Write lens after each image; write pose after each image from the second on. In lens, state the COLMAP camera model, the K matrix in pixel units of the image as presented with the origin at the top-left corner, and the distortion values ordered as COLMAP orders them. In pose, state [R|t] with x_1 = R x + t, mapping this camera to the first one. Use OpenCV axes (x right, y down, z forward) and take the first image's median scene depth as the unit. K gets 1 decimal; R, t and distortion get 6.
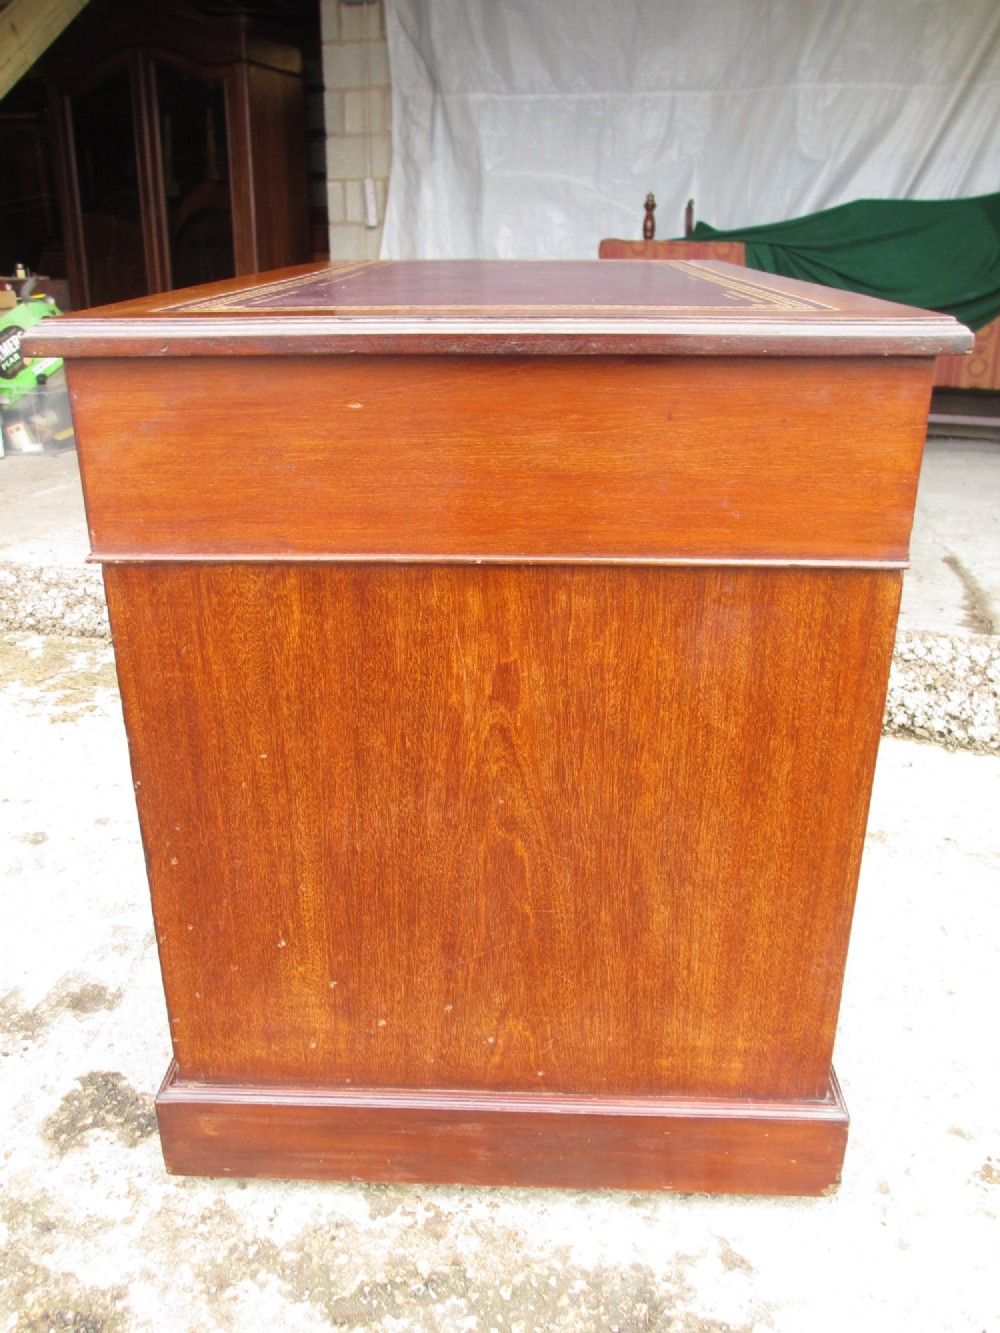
lens RADIAL K [[1103.2, 0, 481.8], [0, 1103.2, 674.7], [0, 0, 1]] dist [-0.048573, 0.017836]
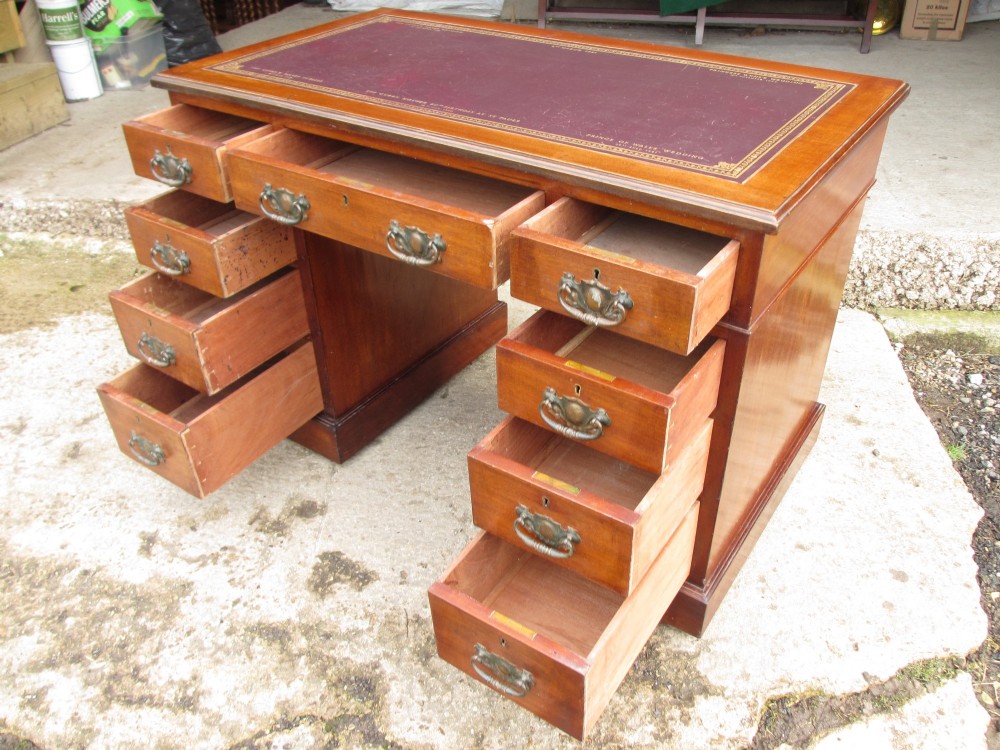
lens RADIAL K [[827.6, 0, 496.3], [0, 827.6, 379.7], [0, 0, 1]] dist [-0.048573, 0.017836]
pose [[0.996445, -0.067620, 0.050246, -0.118381], [0.055076, 0.974208, 0.218827, -0.175933], [-0.063747, -0.215281, 0.974469, -0.249802]]
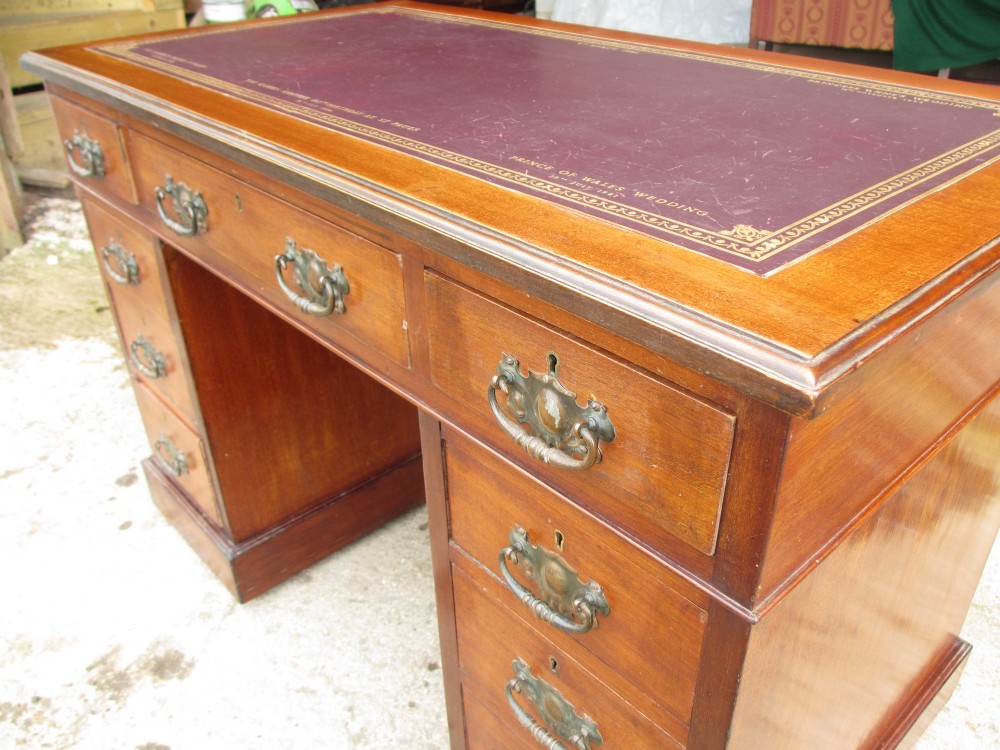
lens RADIAL K [[827.6, 0, 504.9], [0, 827.6, 382.7], [0, 0, 1]] dist [-0.048573, 0.017836]
pose [[0.980502, 0.085254, -0.177054, 0.153799], [-0.056287, 0.985082, 0.162620, -0.194469], [0.188277, -0.149483, 0.970673, 0.227064]]
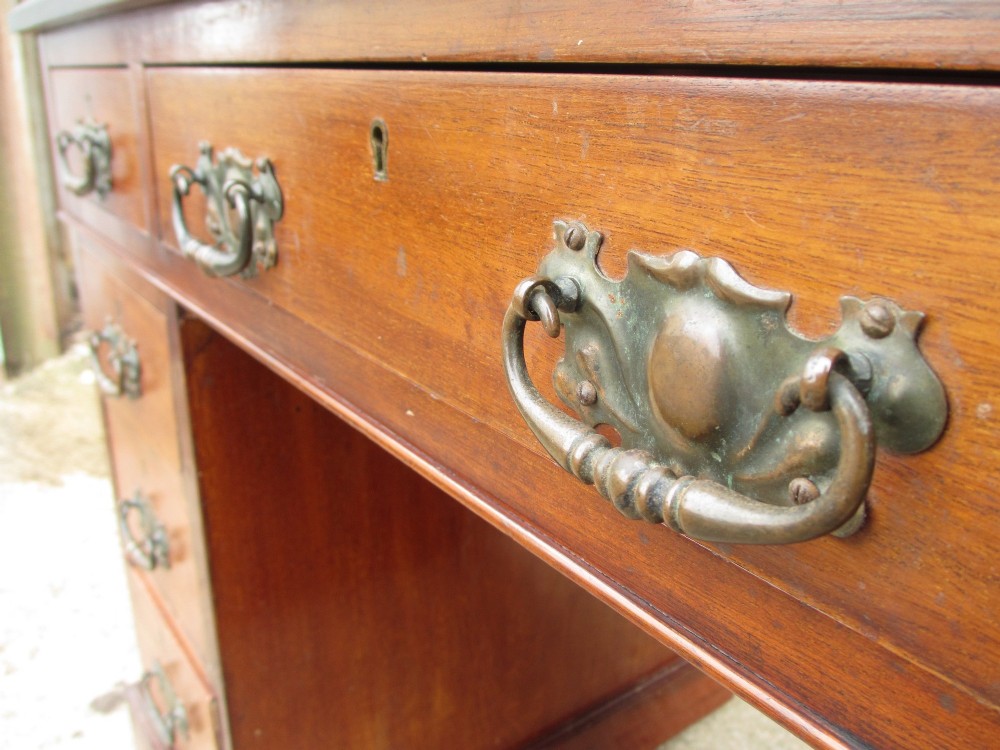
lens RADIAL K [[827.6, 0, 519.9], [0, 827.6, 395.2], [0, 0, 1]] dist [-0.048573, 0.017836]
pose [[0.961661, 0.123673, -0.244771, -0.063491], [-0.131124, 0.991263, -0.014314, -0.158137], [0.240862, 0.045861, 0.969475, 0.607467]]
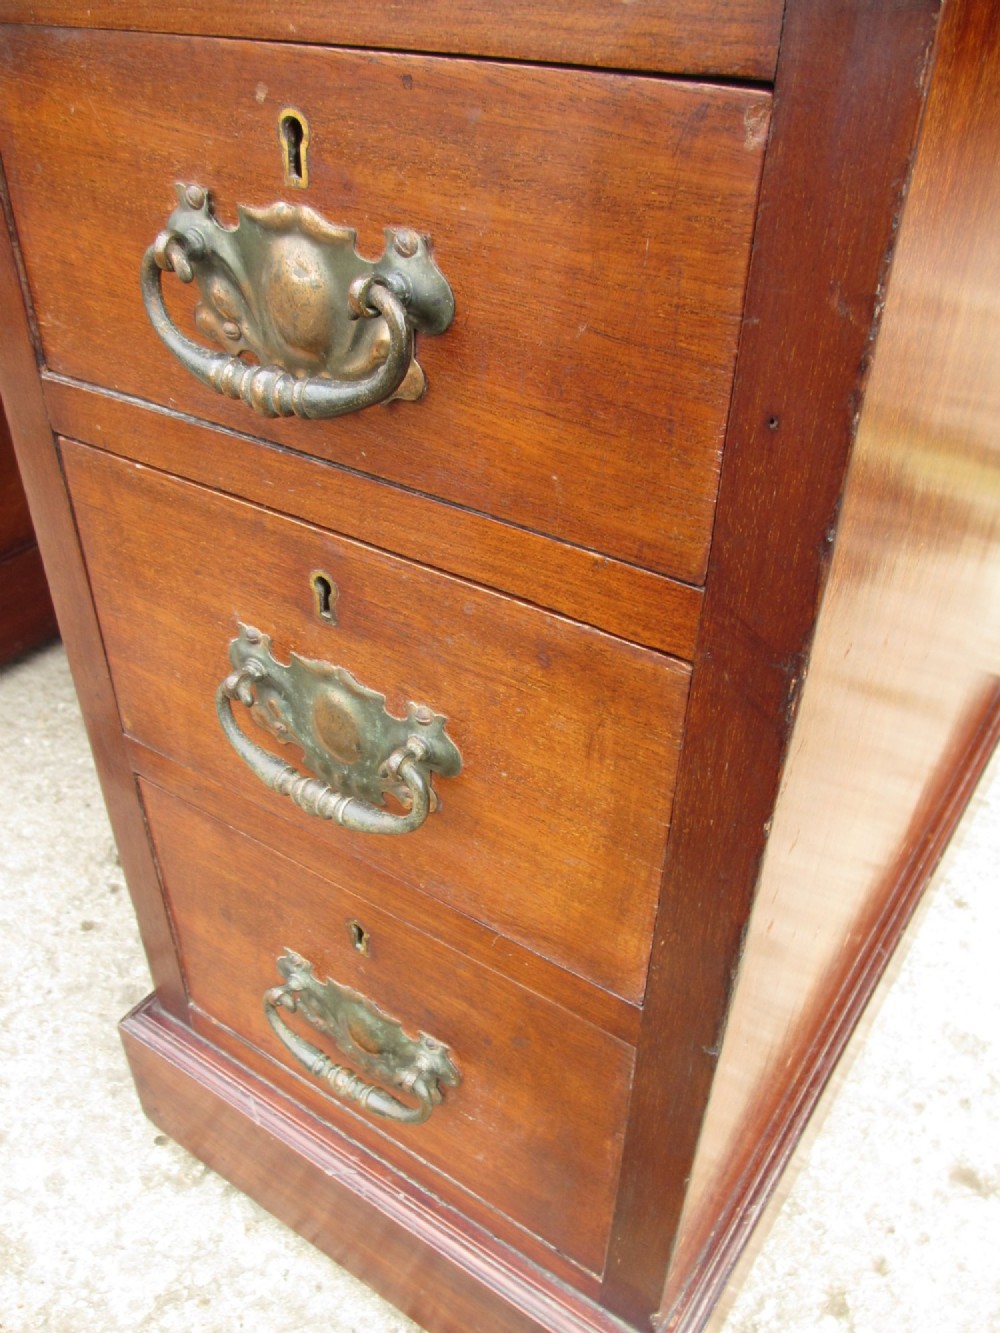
lens RADIAL K [[1103.2, 0, 494.5], [0, 1103.2, 670.3], [0, 0, 1]] dist [-0.048573, 0.017836]
pose [[0.999331, -0.007618, 0.035757, 0.140691], [-0.000477, 0.975250, 0.221104, 0.015924], [-0.036557, -0.220973, 0.974595, 0.427876]]
